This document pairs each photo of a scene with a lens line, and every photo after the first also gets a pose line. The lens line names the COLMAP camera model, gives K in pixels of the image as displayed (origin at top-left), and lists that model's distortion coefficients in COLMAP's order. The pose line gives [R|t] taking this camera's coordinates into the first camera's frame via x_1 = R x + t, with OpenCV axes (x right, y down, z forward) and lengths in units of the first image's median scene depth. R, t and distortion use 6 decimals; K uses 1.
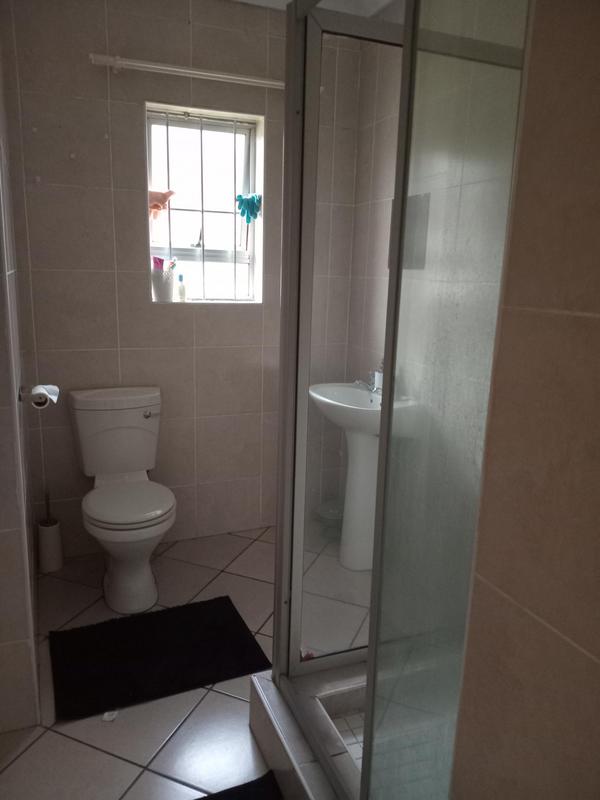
lens RADIAL K [[599.9, 0, 295.7], [0, 599.9, 407.3], [0, 0, 1]] dist [0.045589, -0.010209]
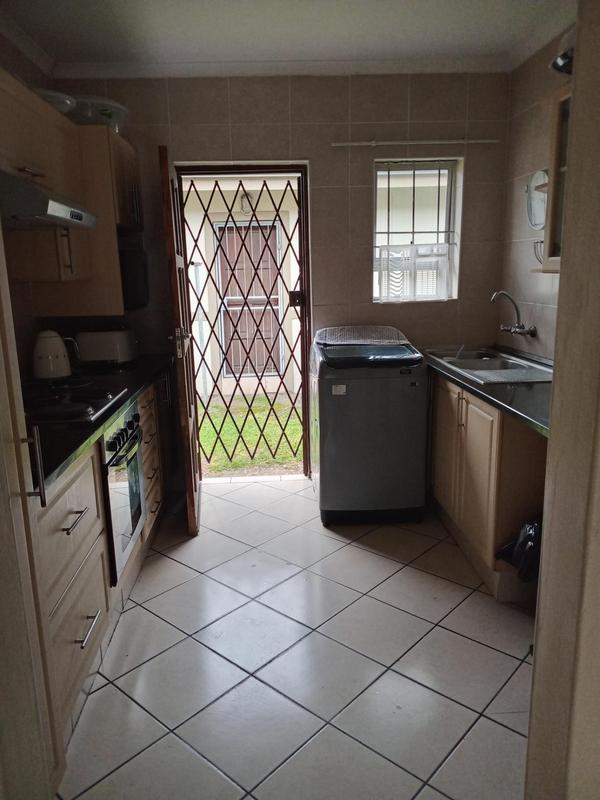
lens RADIAL K [[599.9, 0, 300.8], [0, 599.9, 401.7], [0, 0, 1]] dist [0.045589, -0.010209]
pose [[0.952543, 0.020892, -0.303687, 0.020595], [-0.024224, 0.999681, -0.007206, 0.061378], [0.303439, 0.014221, 0.952745, -0.334268]]
